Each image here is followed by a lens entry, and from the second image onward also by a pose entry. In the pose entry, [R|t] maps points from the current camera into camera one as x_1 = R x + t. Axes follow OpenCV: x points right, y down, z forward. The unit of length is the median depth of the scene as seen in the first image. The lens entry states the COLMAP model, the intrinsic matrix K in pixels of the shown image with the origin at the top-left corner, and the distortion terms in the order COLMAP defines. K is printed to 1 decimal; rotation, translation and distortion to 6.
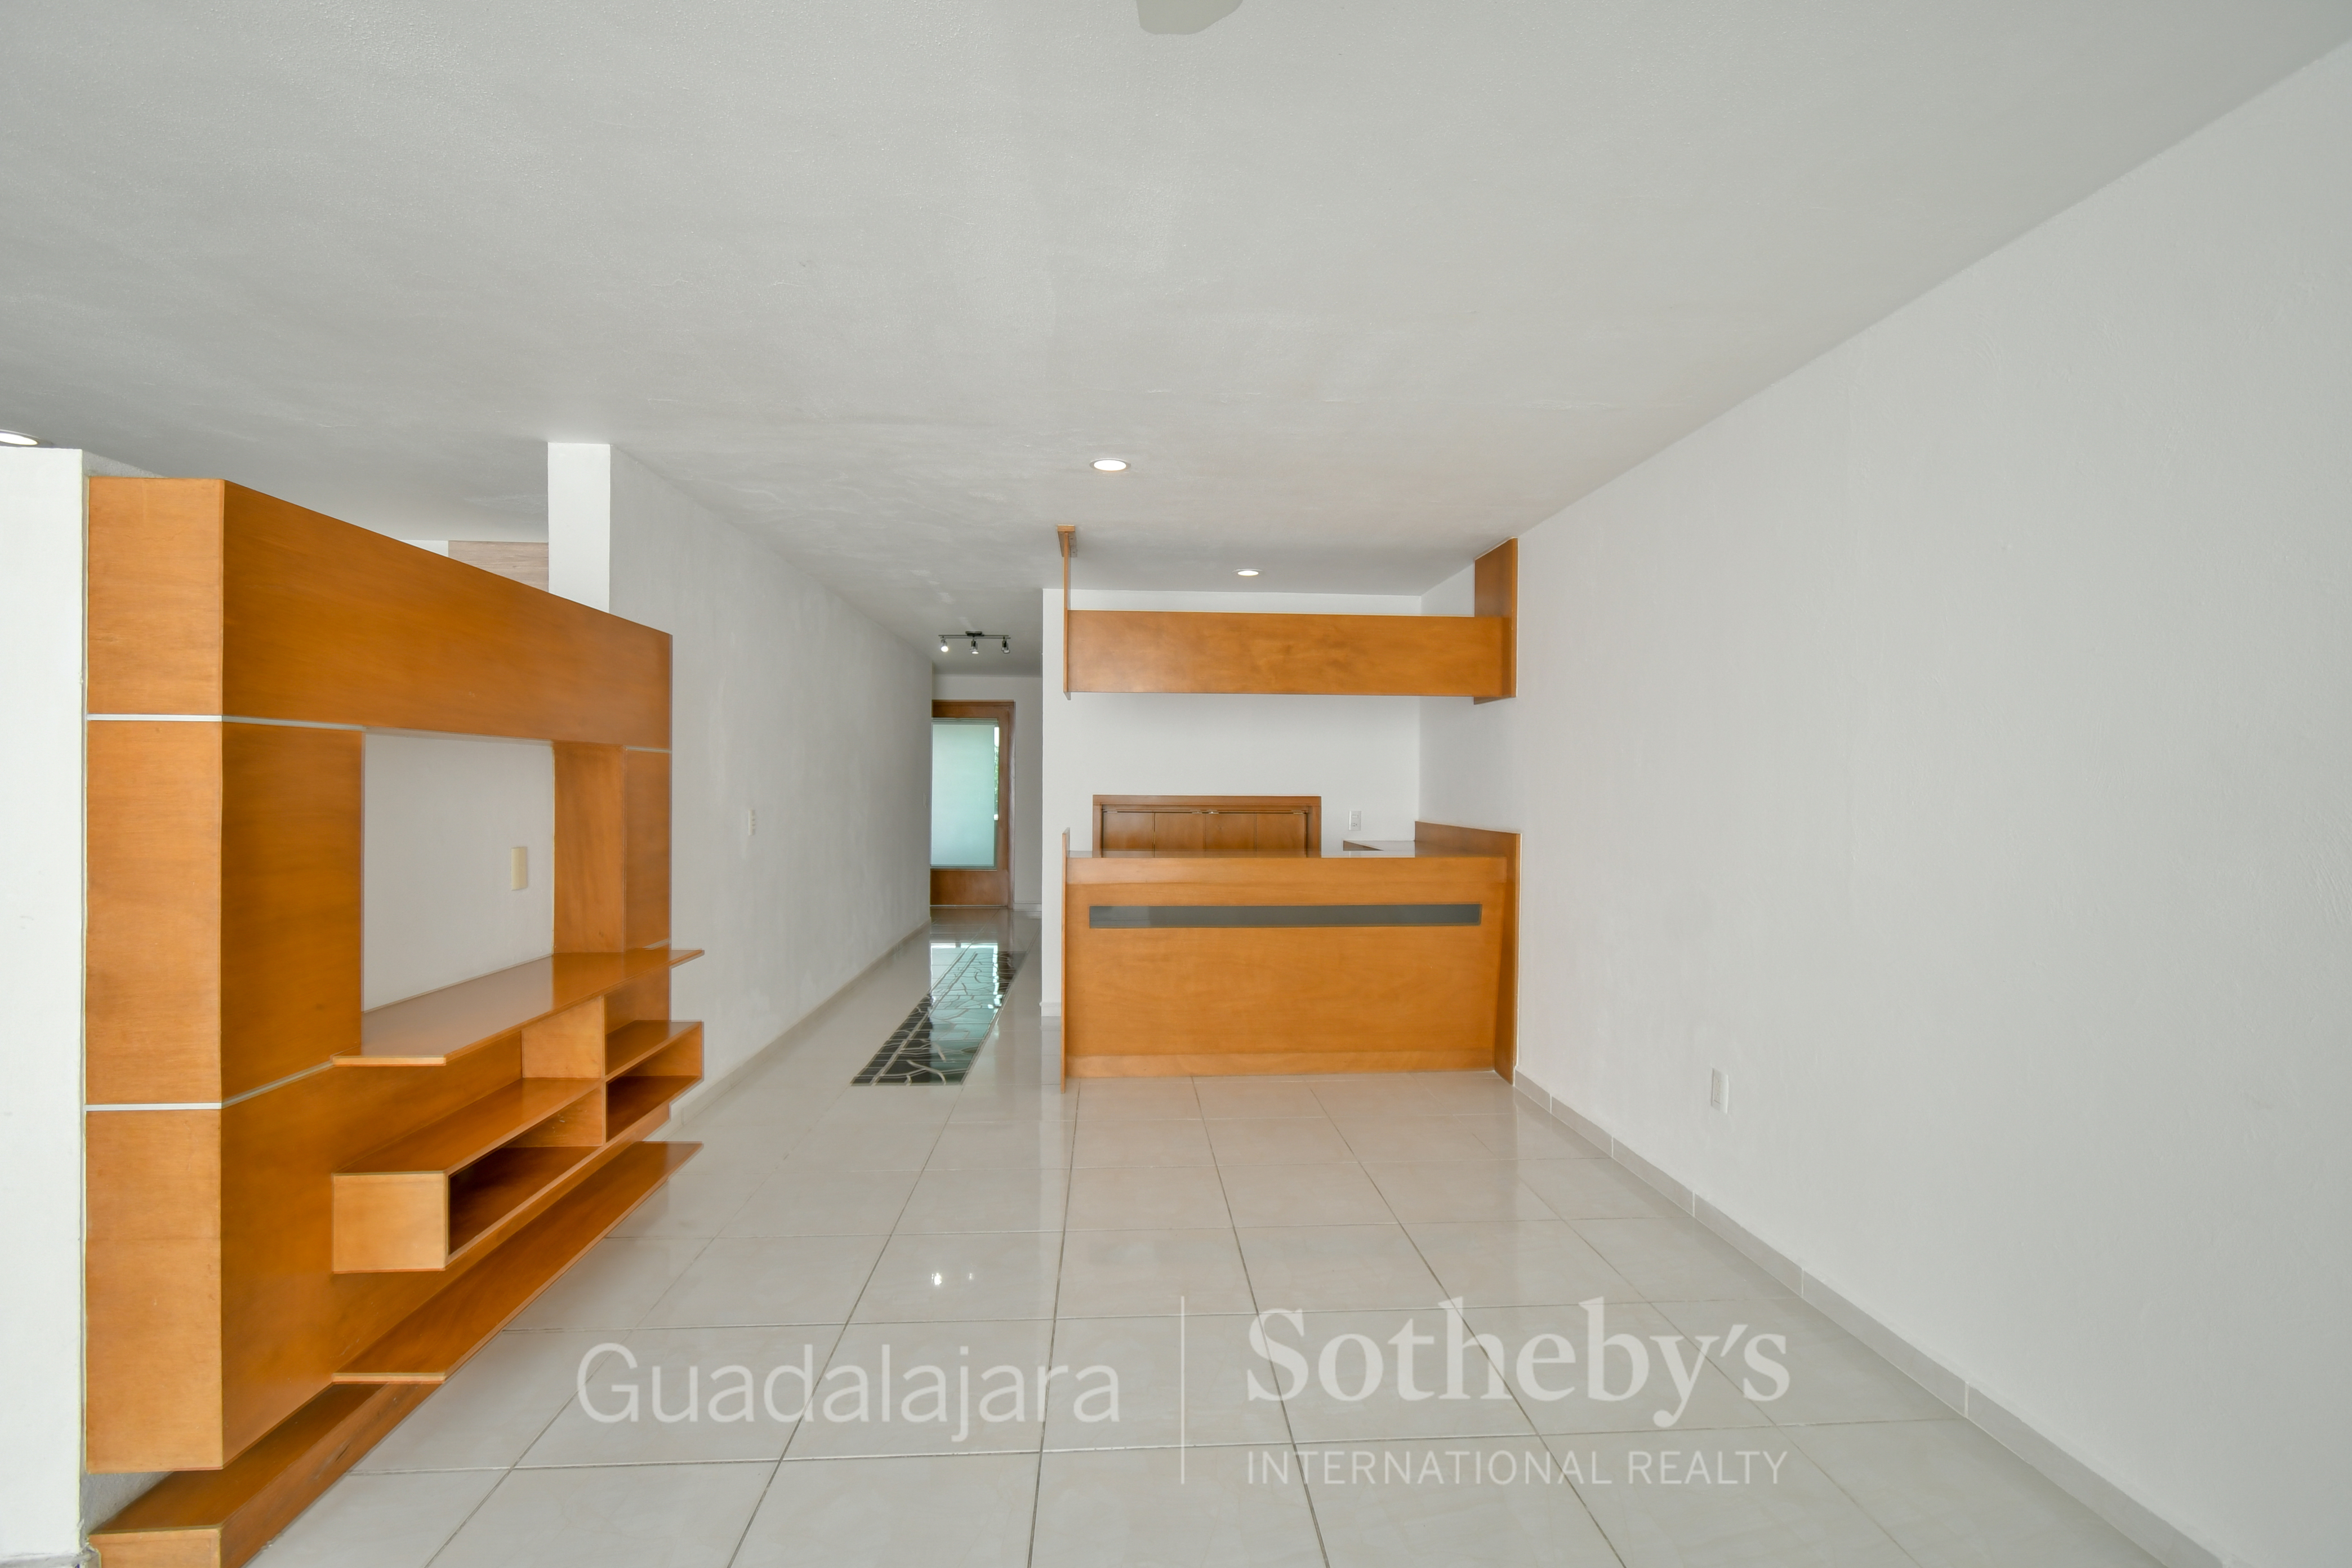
lens RADIAL K [[1032.9, 0, 1178.3], [0, 1032.9, 784.5], [0, 0, 1]] dist [0.006471, -0.001873]
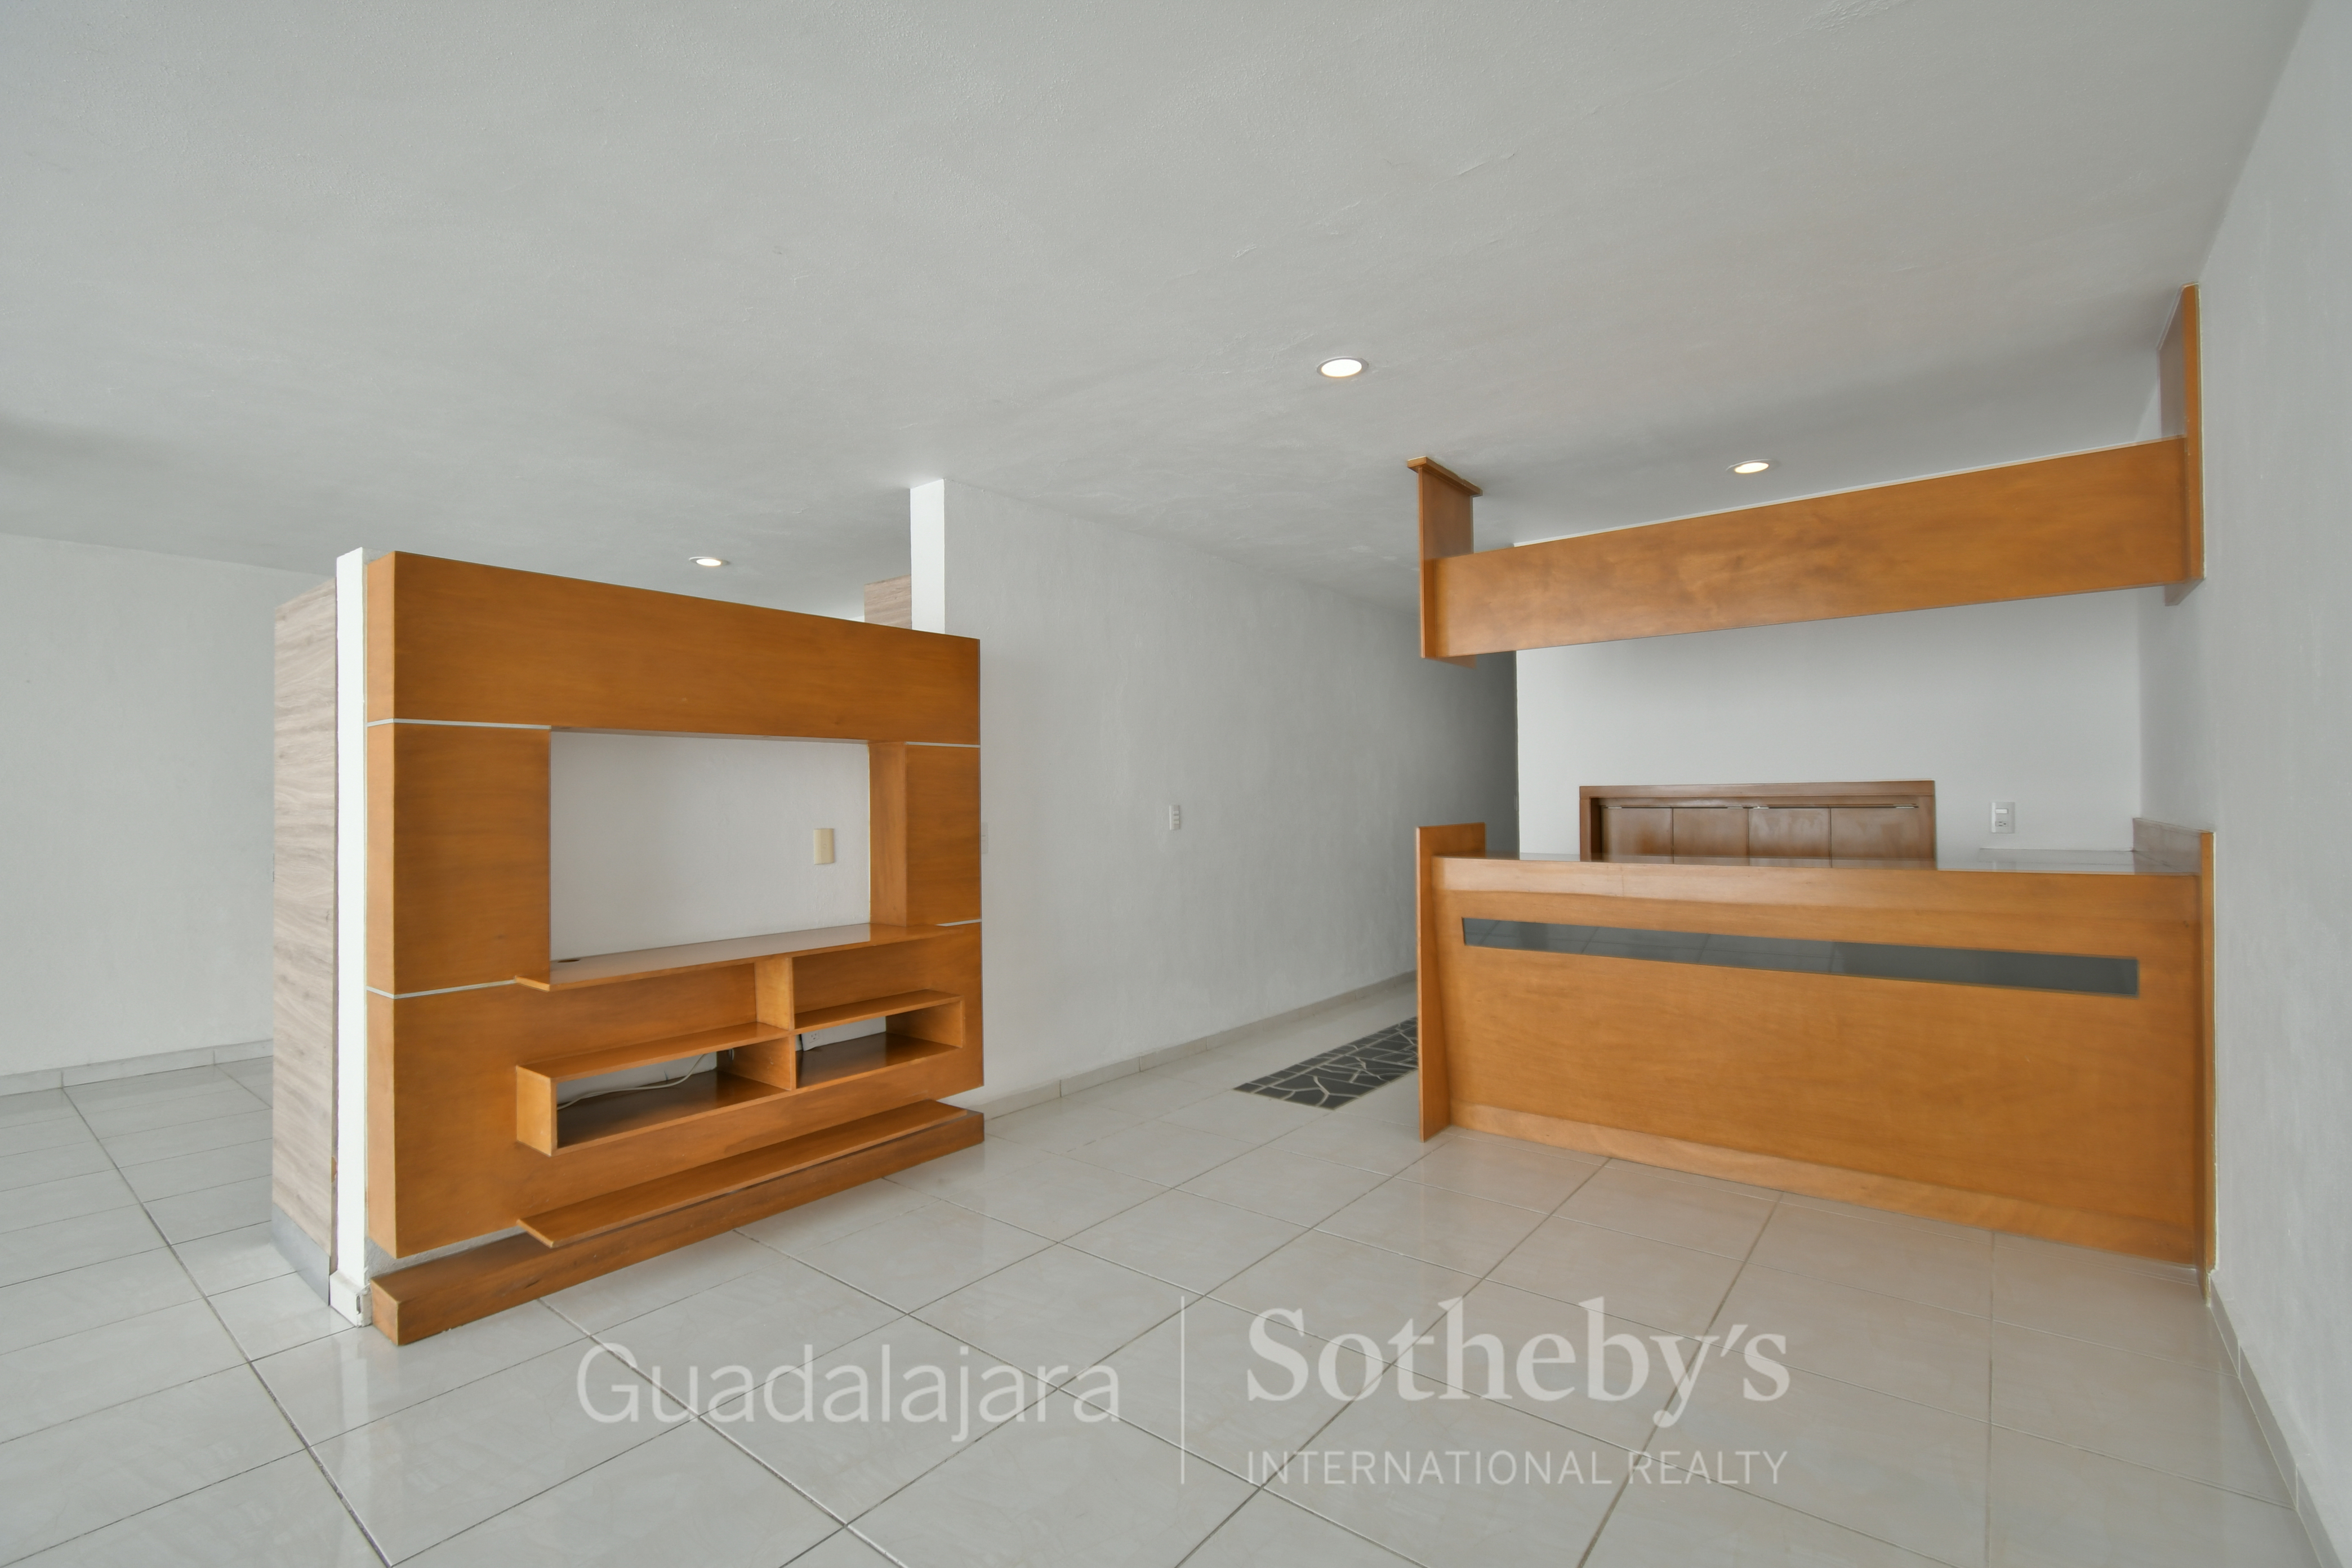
lens RADIAL K [[1032.9, 0, 1175.2], [0, 1032.9, 788.0], [0, 0, 1]] dist [0.006471, -0.001873]
pose [[0.740064, -0.022632, -0.672156, 0.294949], [0.016159, 0.999743, -0.015870, 0.024526], [0.672342, 0.000883, 0.740240, 0.247358]]
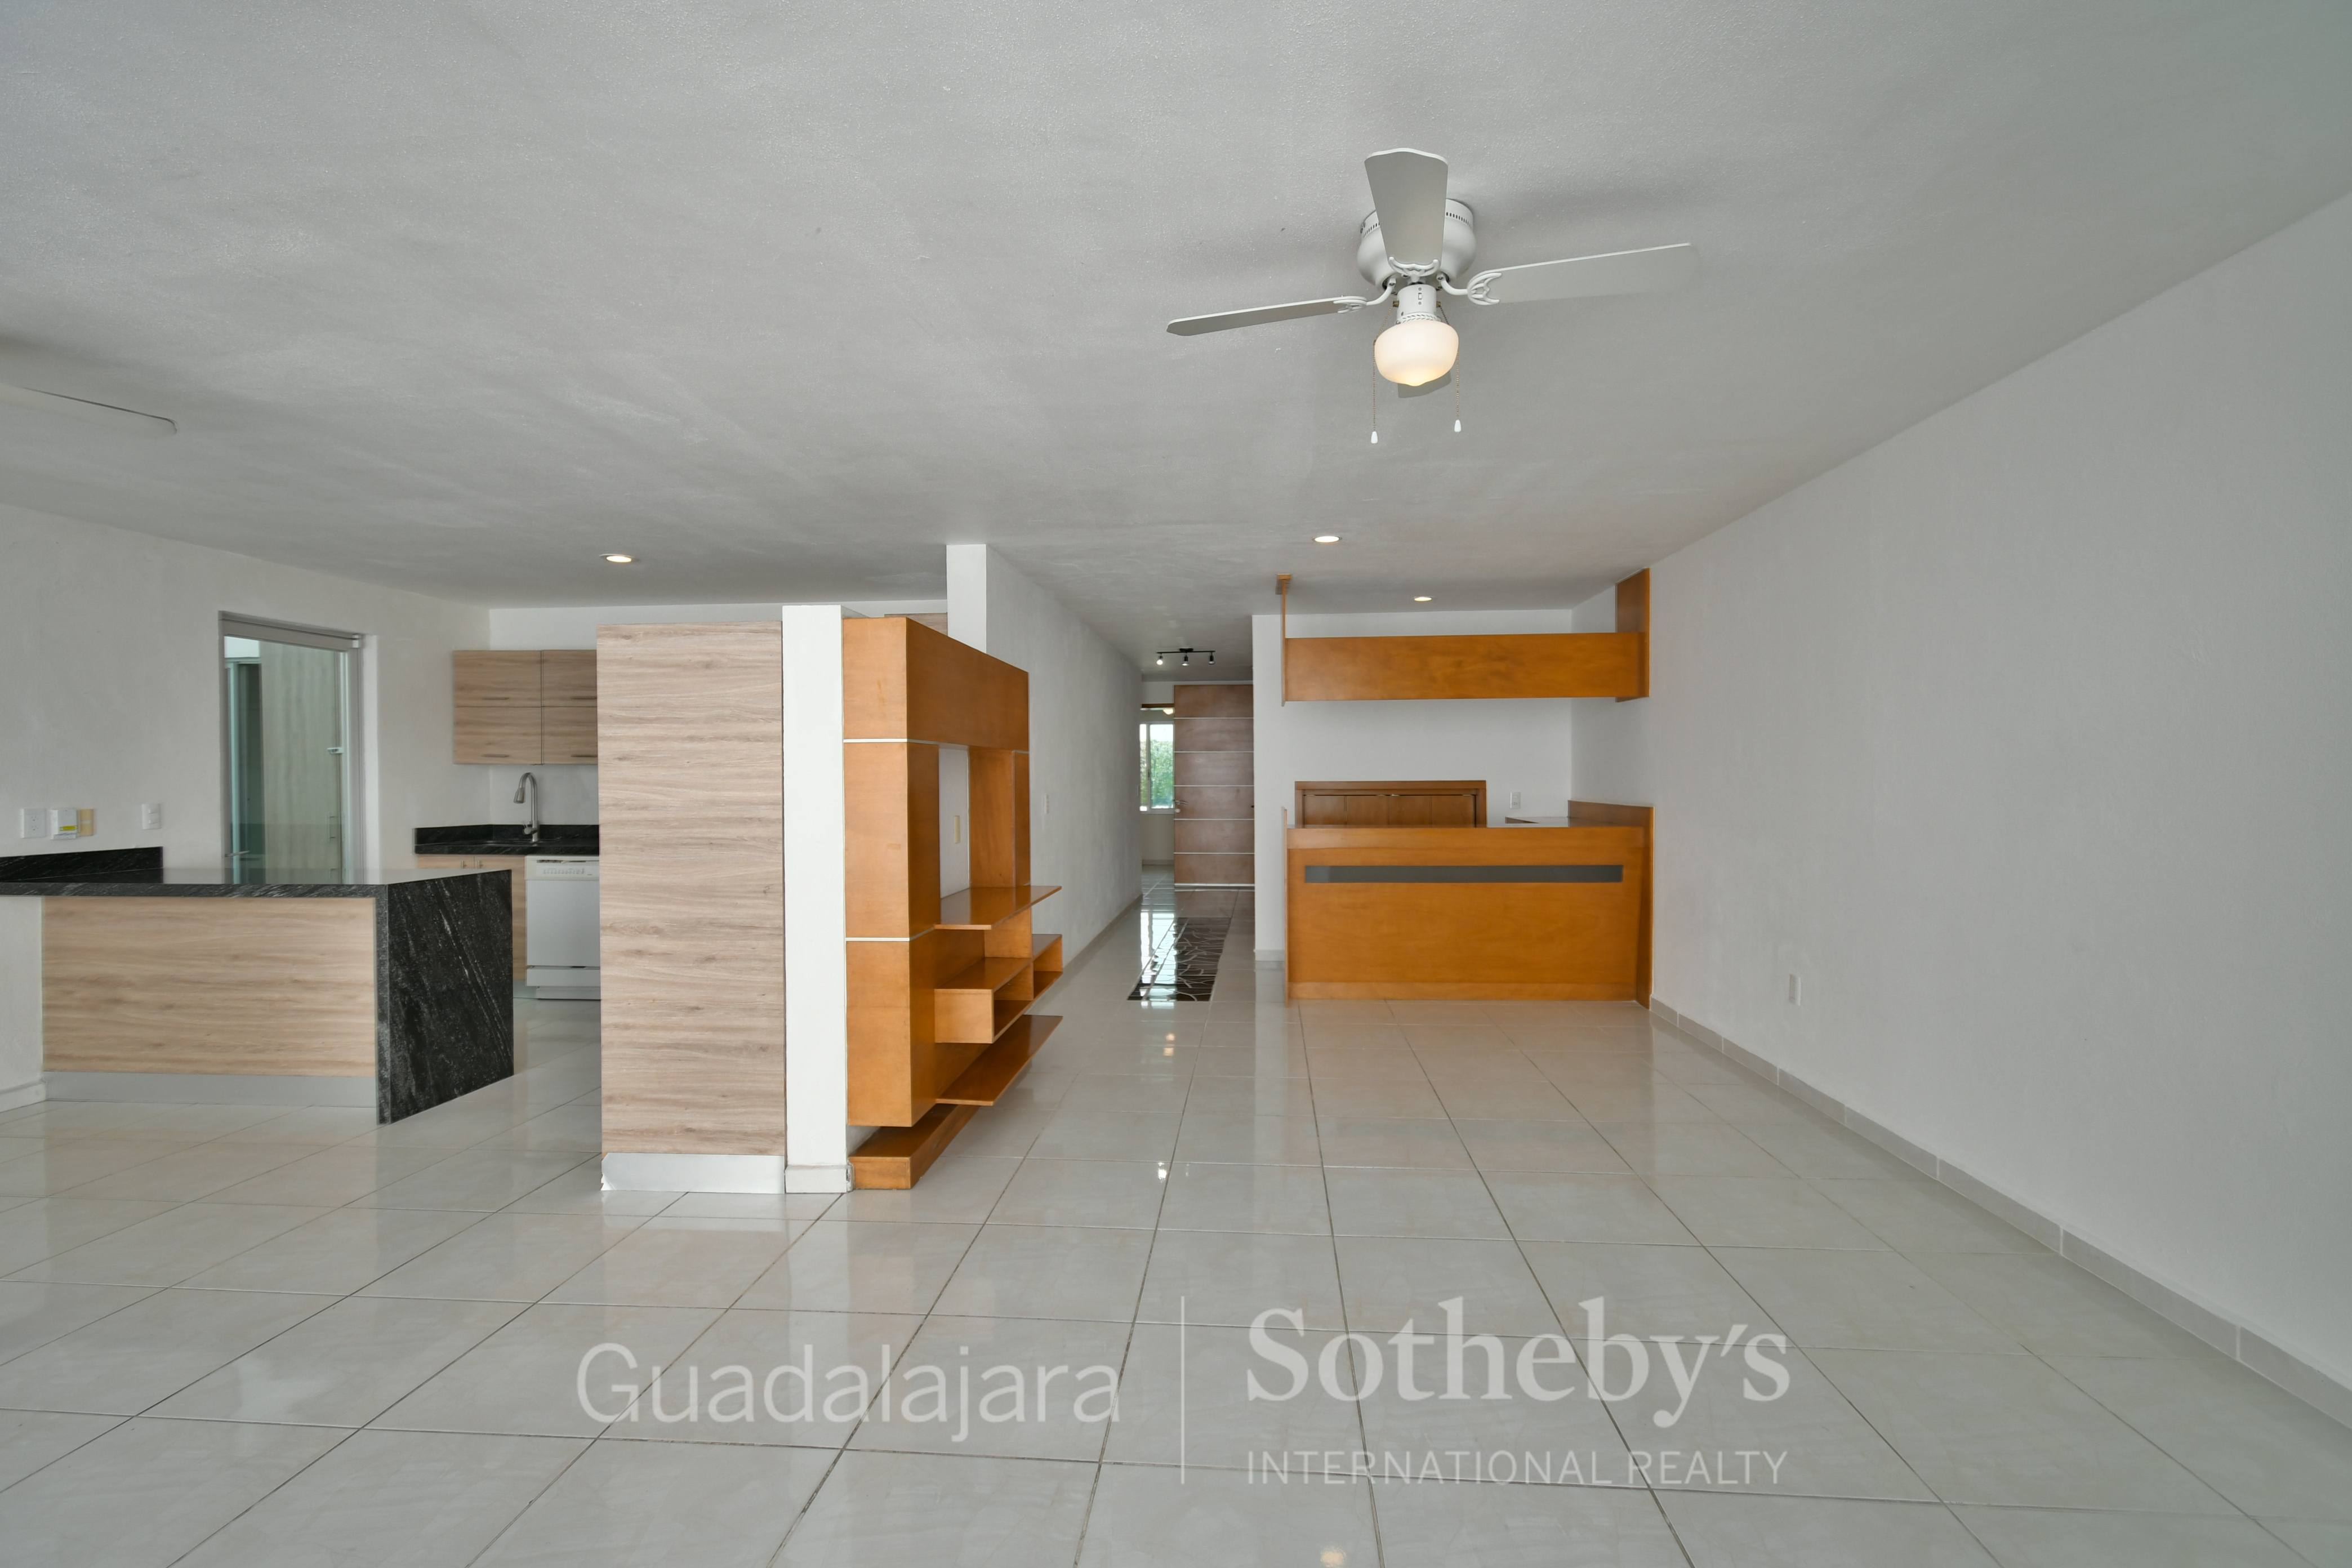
lens RADIAL K [[1032.9, 0, 1180.2], [0, 1032.9, 785.0], [0, 0, 1]] dist [0.006471, -0.001873]
pose [[0.989138, -0.012269, -0.146475, -0.048771], [0.013432, 0.999886, 0.006953, 0.004656], [0.146373, -0.008845, 0.989190, -0.308095]]
